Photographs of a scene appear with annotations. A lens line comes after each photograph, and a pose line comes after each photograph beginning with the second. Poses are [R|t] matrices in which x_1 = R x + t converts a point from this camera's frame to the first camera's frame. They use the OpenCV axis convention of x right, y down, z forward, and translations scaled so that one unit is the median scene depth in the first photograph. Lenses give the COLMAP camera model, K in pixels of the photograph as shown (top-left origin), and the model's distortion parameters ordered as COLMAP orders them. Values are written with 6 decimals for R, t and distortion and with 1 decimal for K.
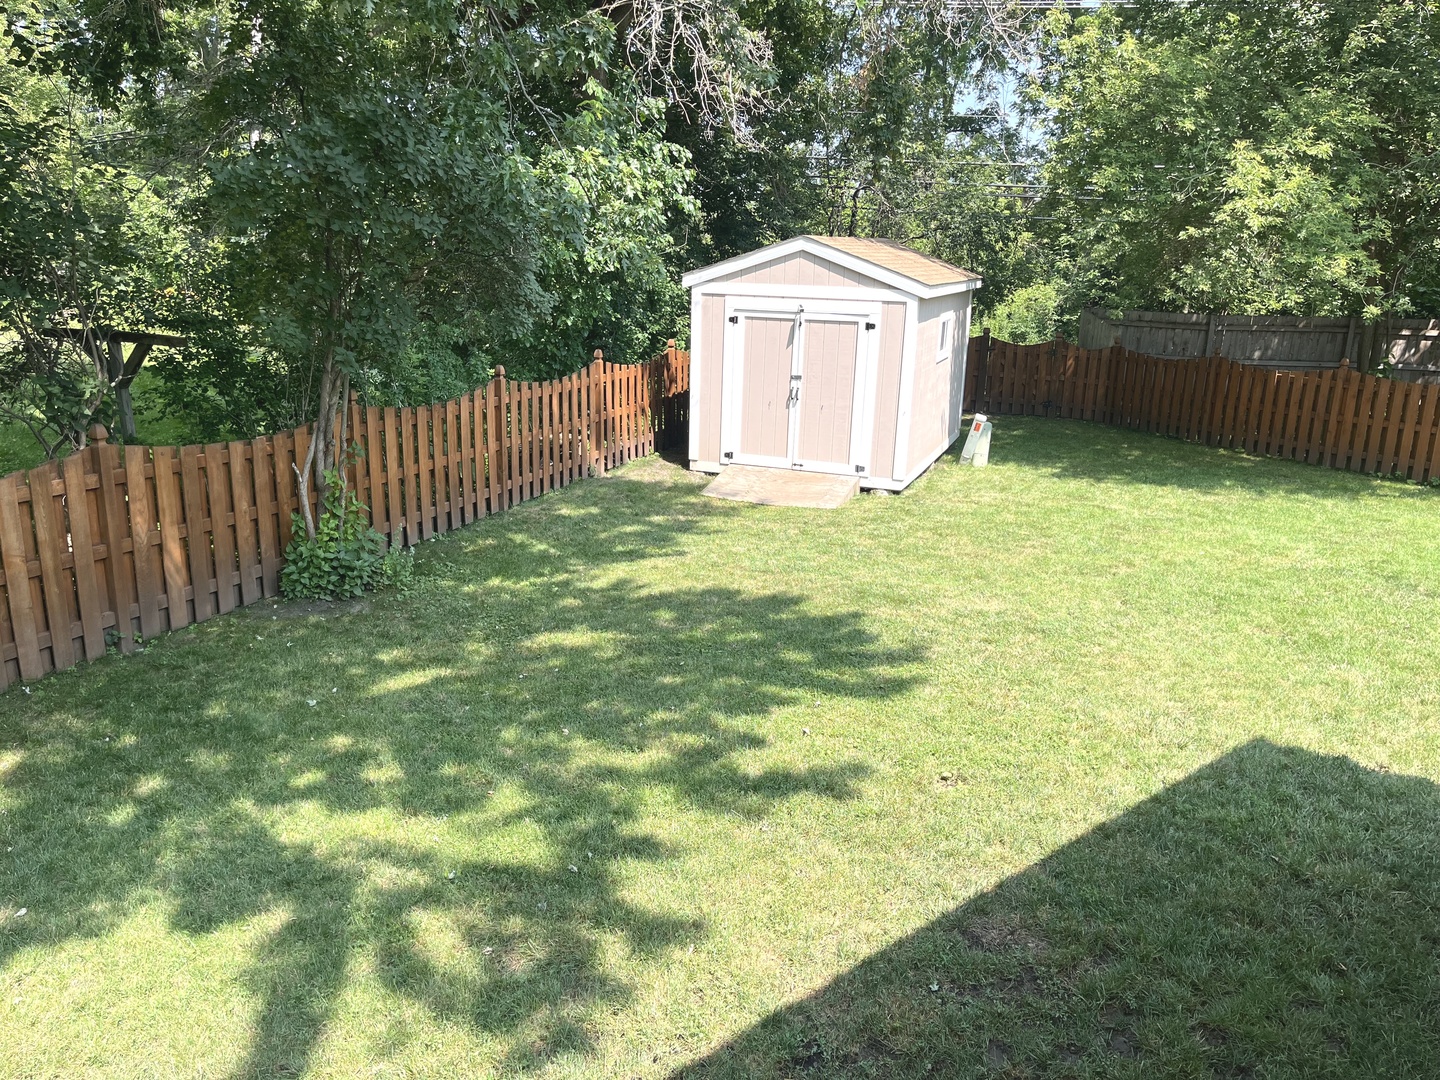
lens RADIAL K [[1092.5, 0, 750.4], [0, 1092.5, 547.4], [0, 0, 1]] dist [0.081189, -0.110022]
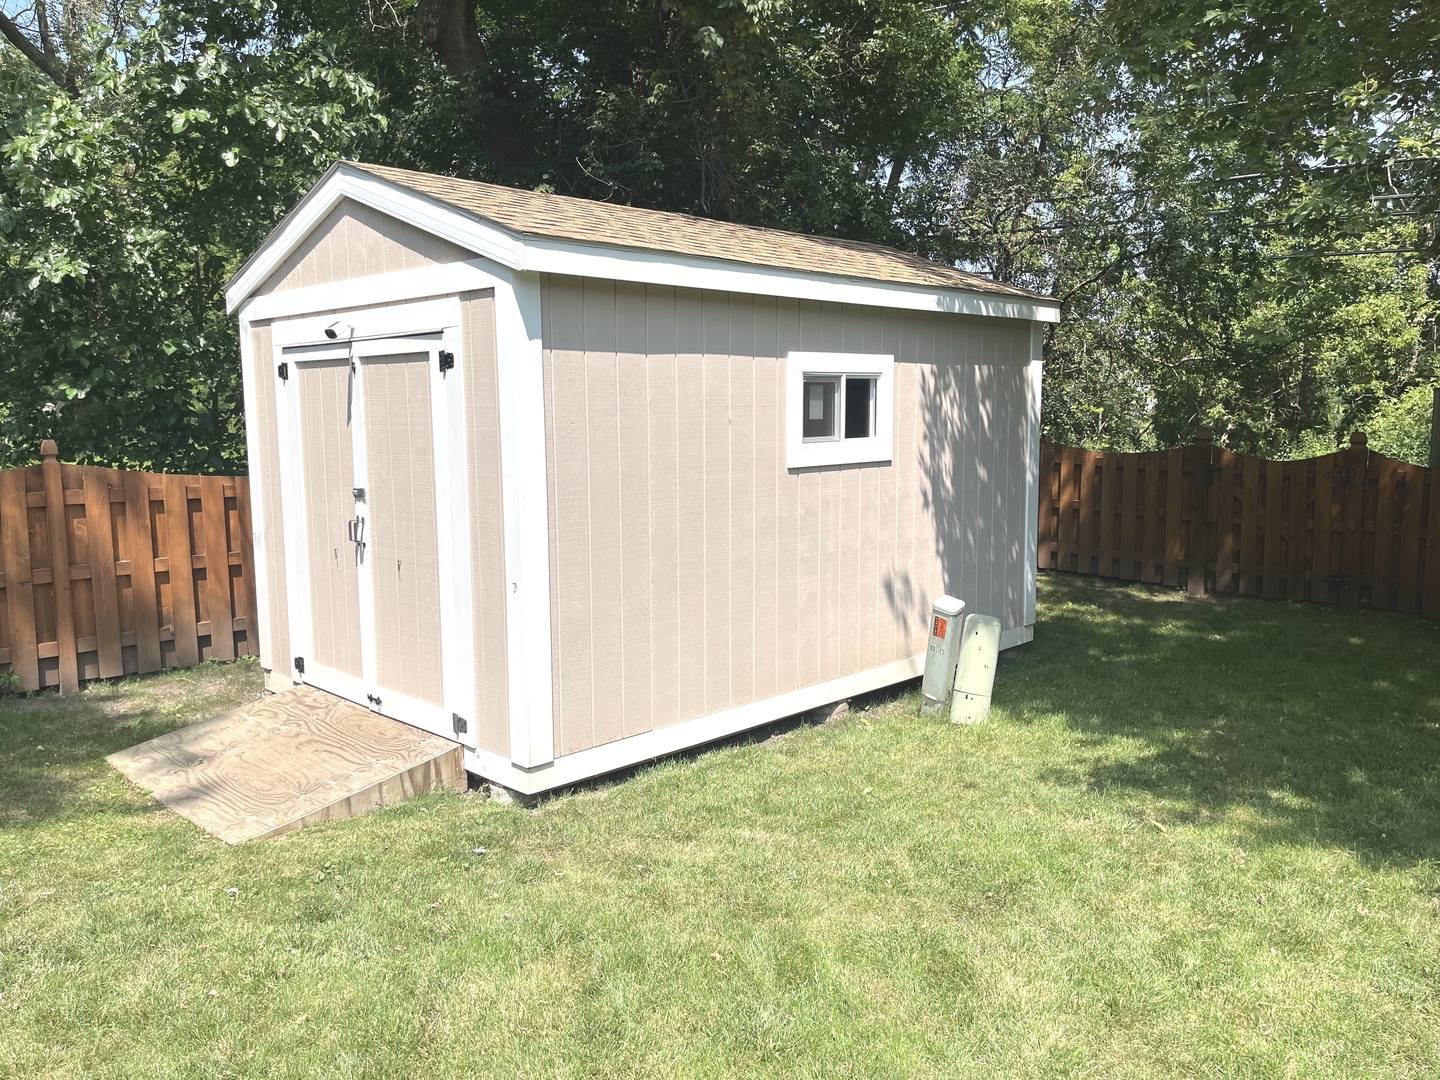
lens RADIAL K [[1092.5, 0, 733.3], [0, 1092.5, 543.3], [0, 0, 1]] dist [0.081189, -0.110022]
pose [[0.903217, 0.017691, -0.428819, 0.354444], [-0.081357, 0.988092, -0.130598, -0.092438], [0.421402, 0.152846, 0.893901, 0.681240]]
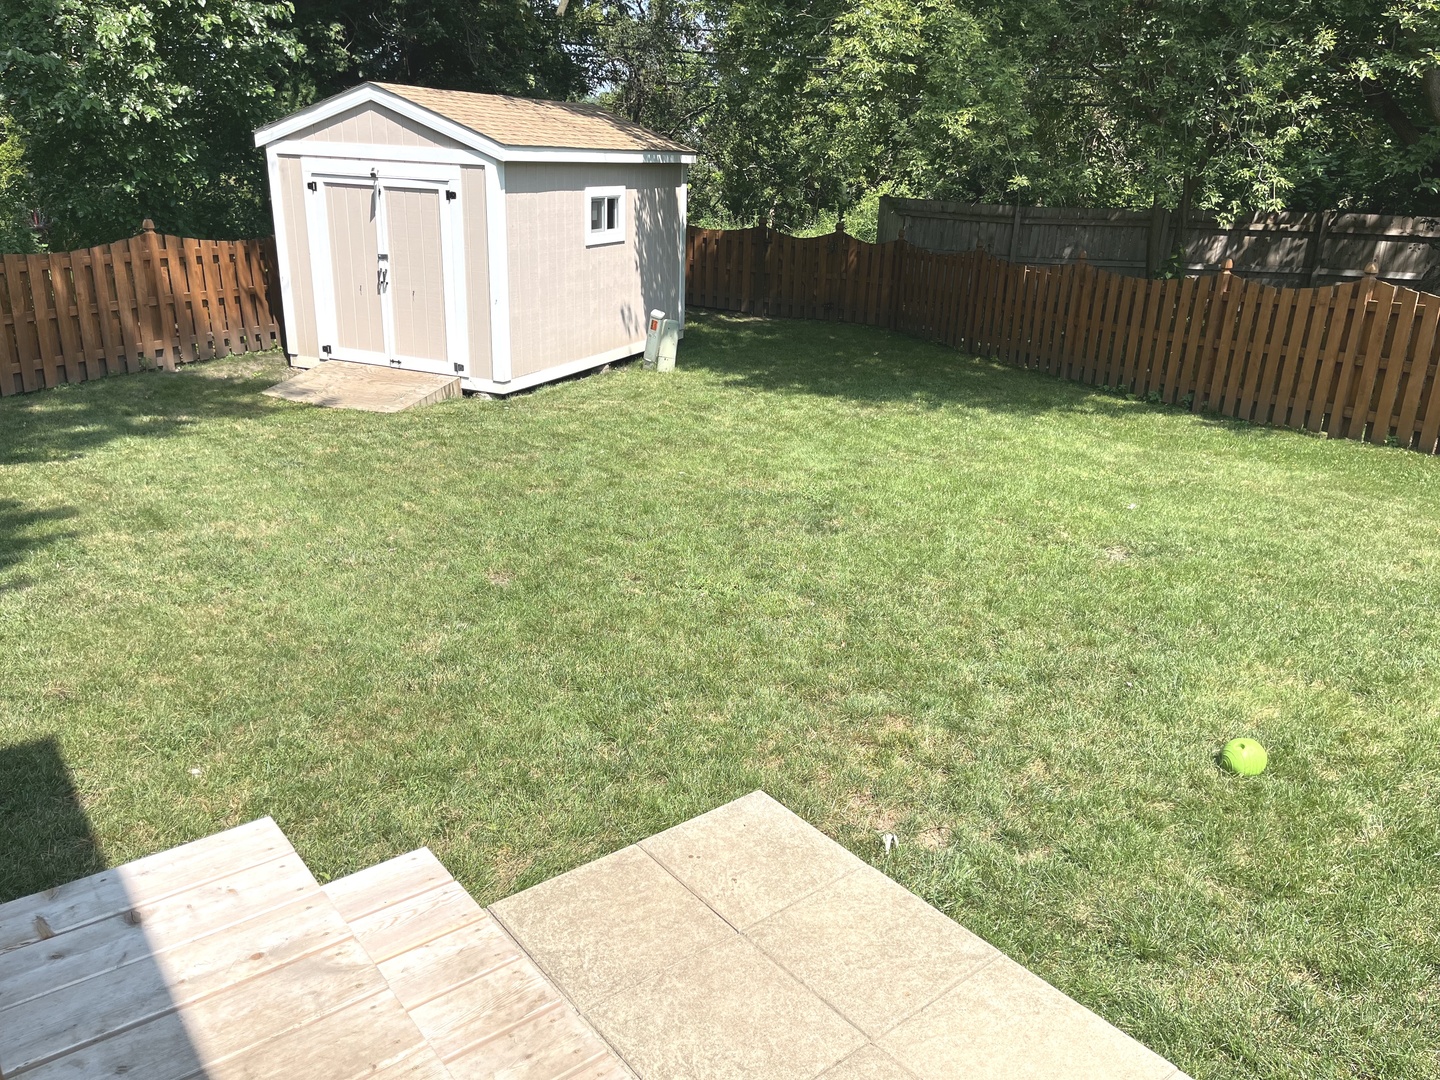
lens RADIAL K [[1092.5, 0, 740.6], [0, 1092.5, 548.0], [0, 0, 1]] dist [0.081189, -0.110022]
pose [[0.998630, 0.024871, -0.046044, 0.362979], [-0.021332, 0.996895, 0.075801, -0.001068], [0.047787, -0.074715, 0.996059, 0.143464]]
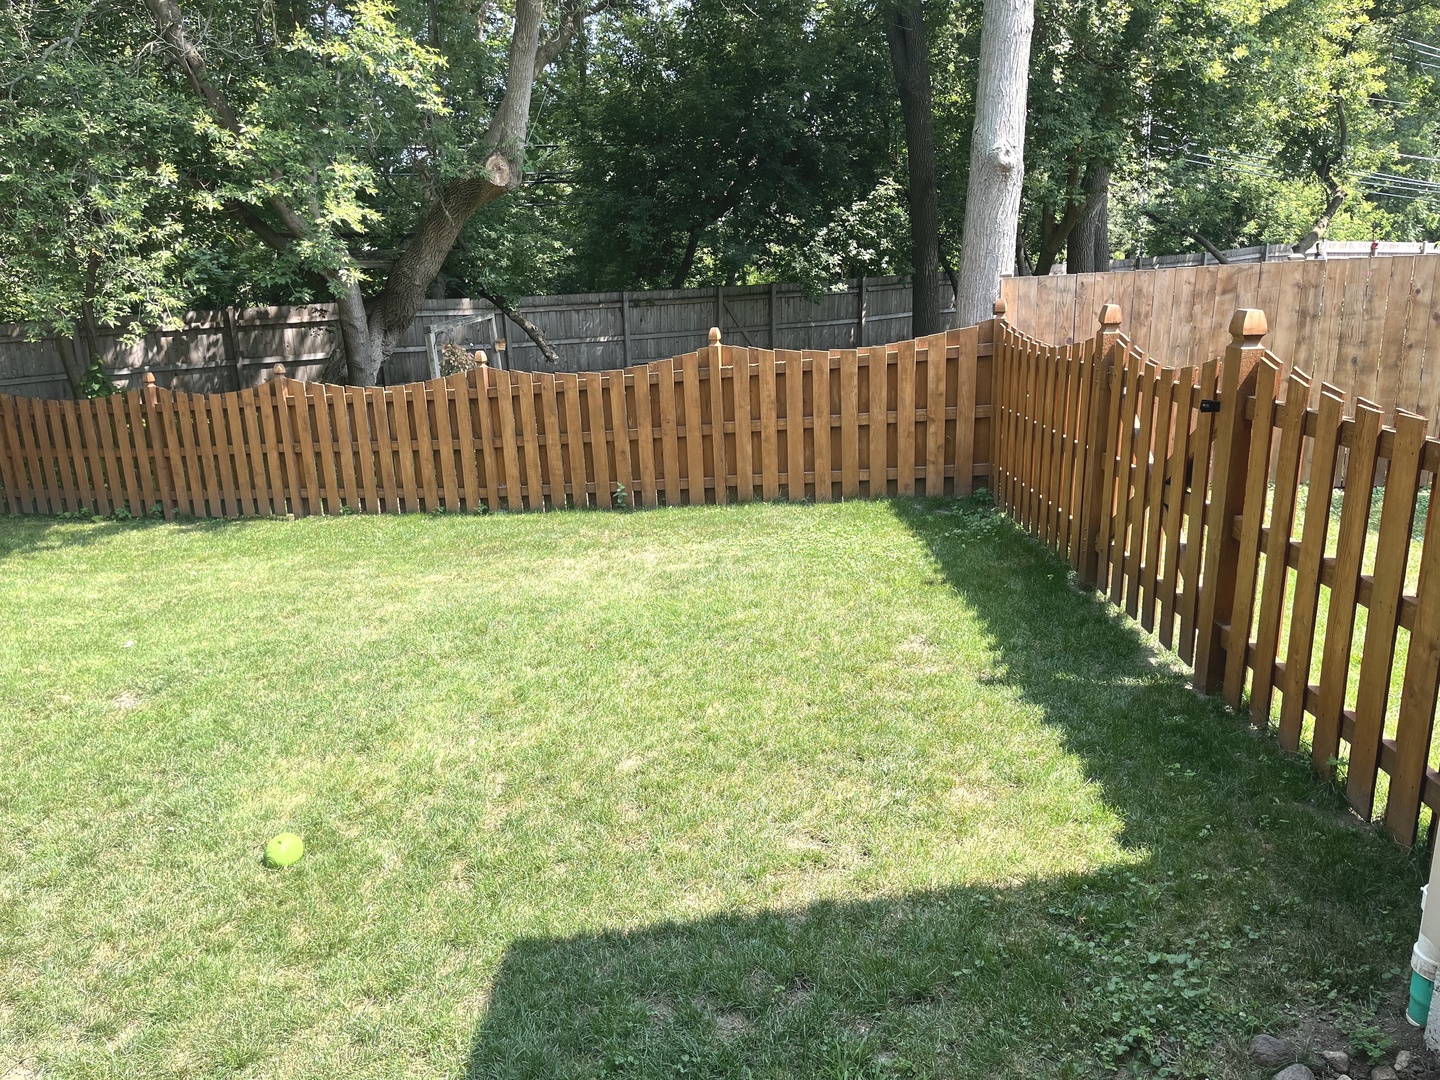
lens RADIAL K [[1092.5, 0, 731.5], [0, 1092.5, 545.9], [0, 0, 1]] dist [0.081189, -0.110022]
pose [[0.676649, -0.244943, 0.694370, 0.362895], [0.237848, 0.965201, 0.108703, -0.022375], [-0.696832, 0.091600, 0.711361, 0.087283]]
